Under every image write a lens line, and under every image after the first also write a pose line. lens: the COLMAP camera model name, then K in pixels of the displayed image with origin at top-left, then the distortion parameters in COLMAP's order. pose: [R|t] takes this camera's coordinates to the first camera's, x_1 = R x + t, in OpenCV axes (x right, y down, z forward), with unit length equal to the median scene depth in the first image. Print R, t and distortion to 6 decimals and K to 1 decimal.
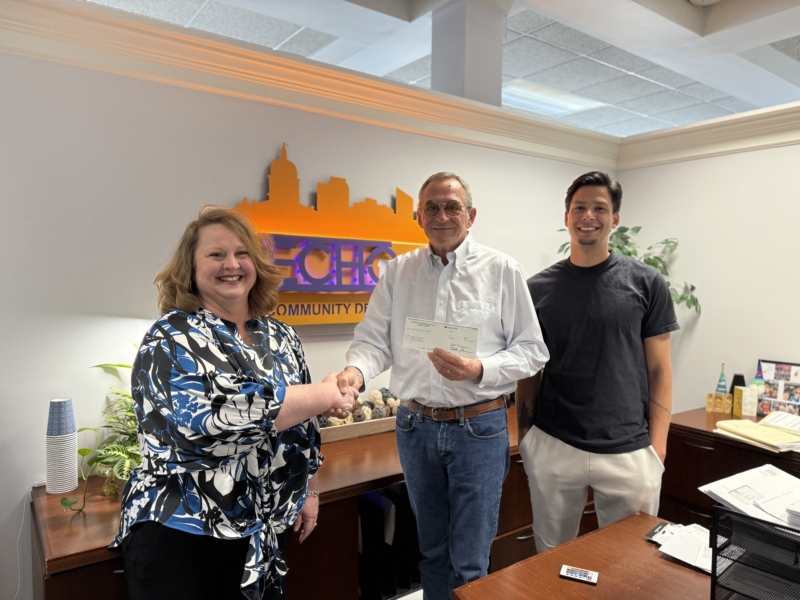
lens RADIAL K [[558.3, 0, 400.0], [0, 558.3, 300.0], [0, 0, 1]] dist [0.068250, 0.001404]
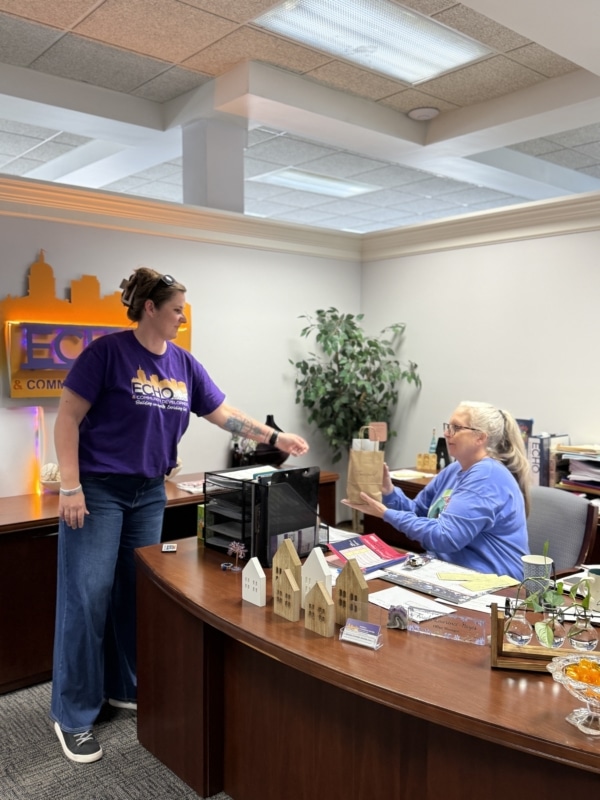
lens RADIAL K [[714.0, 0, 300.0], [0, 714.0, 400.0], [0, 0, 1]] dist [0.164172, -0.498206]
pose [[0.995988, -0.012958, 0.088544, 0.158257], [0.011918, 0.999854, 0.012259, 0.029012], [-0.088690, -0.011154, 0.995997, -0.470619]]
